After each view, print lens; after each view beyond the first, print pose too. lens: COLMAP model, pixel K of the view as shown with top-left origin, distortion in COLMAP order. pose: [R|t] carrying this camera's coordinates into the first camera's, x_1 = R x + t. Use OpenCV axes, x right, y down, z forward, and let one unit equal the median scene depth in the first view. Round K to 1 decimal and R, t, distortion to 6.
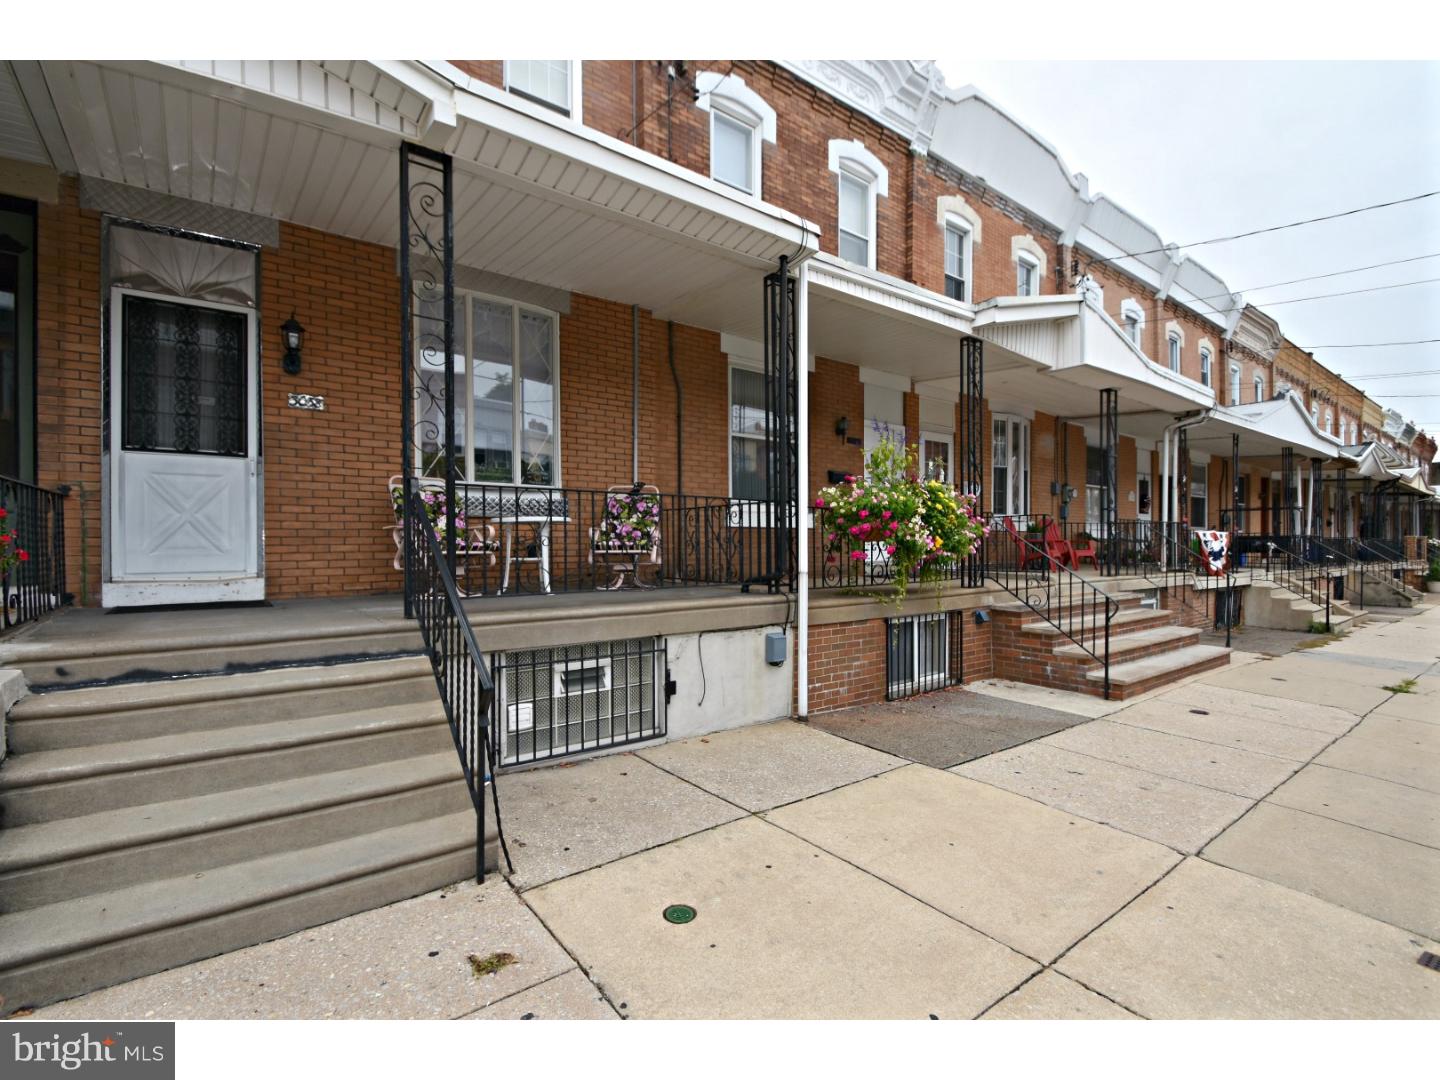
lens RADIAL K [[665.5, 0, 708.1], [0, 665.5, 545.2], [0, 0, 1]] dist [0.018473, -0.021394]
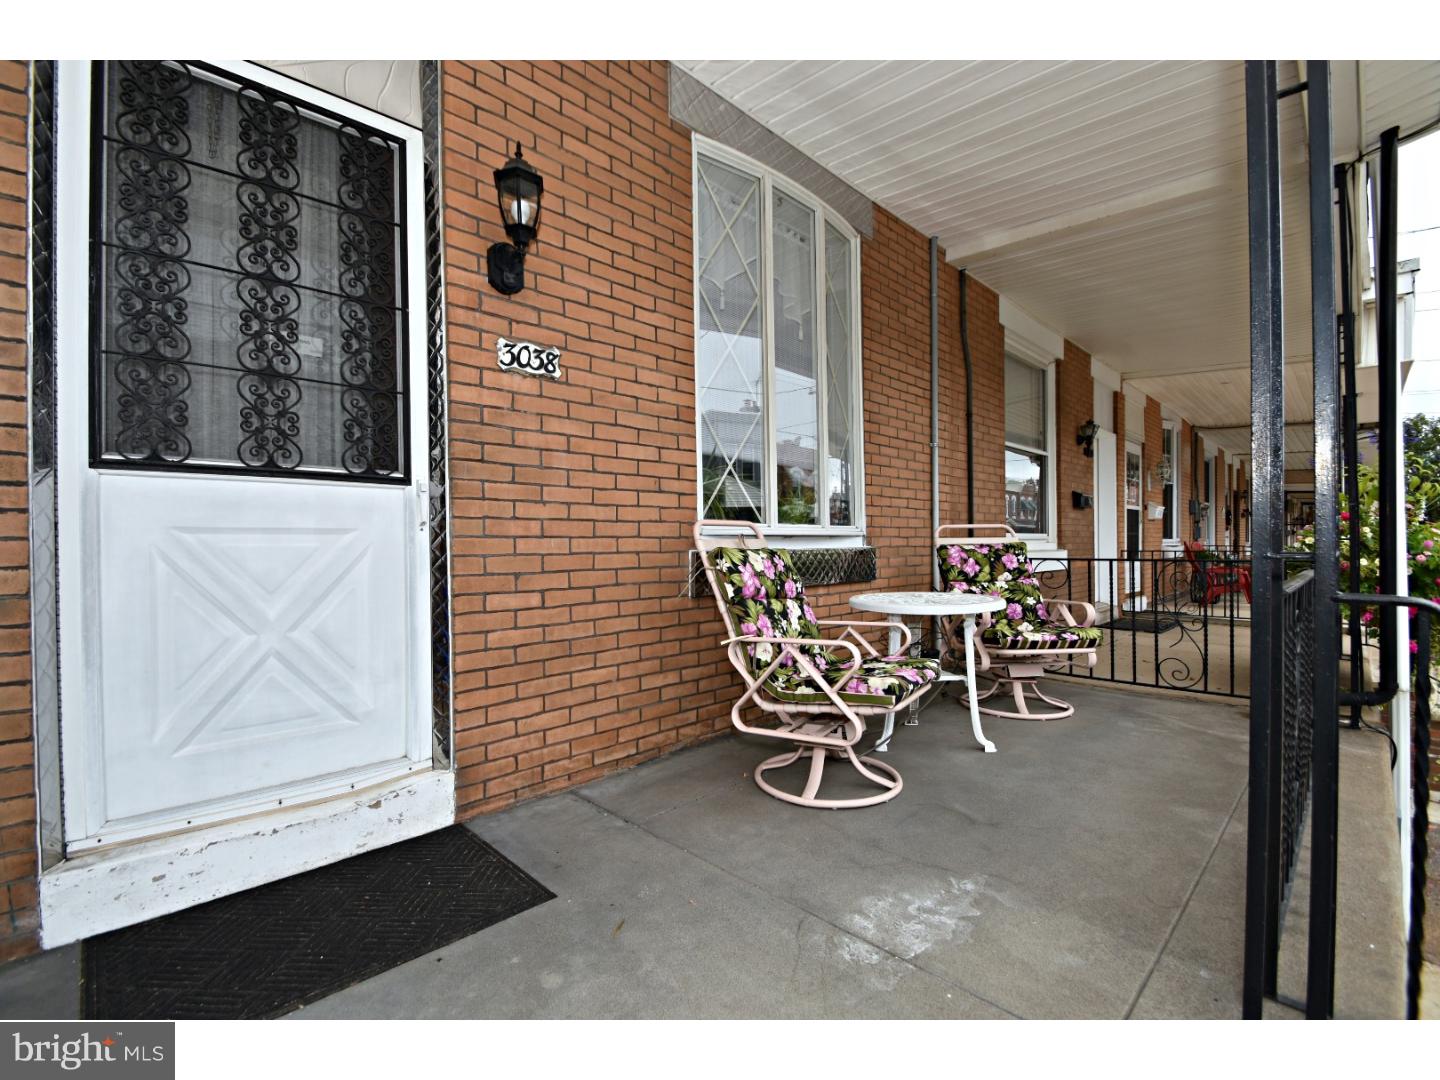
lens RADIAL K [[628.2, 0, 698.5], [0, 628.2, 543.5], [0, 0, 1]] dist [0.016898, -0.016663]
pose [[0.993045, -0.003090, 0.117693, -0.570503], [0.003086, 0.999995, 0.000216, -0.096136], [-0.117693, 0.000149, 0.993050, 0.602310]]
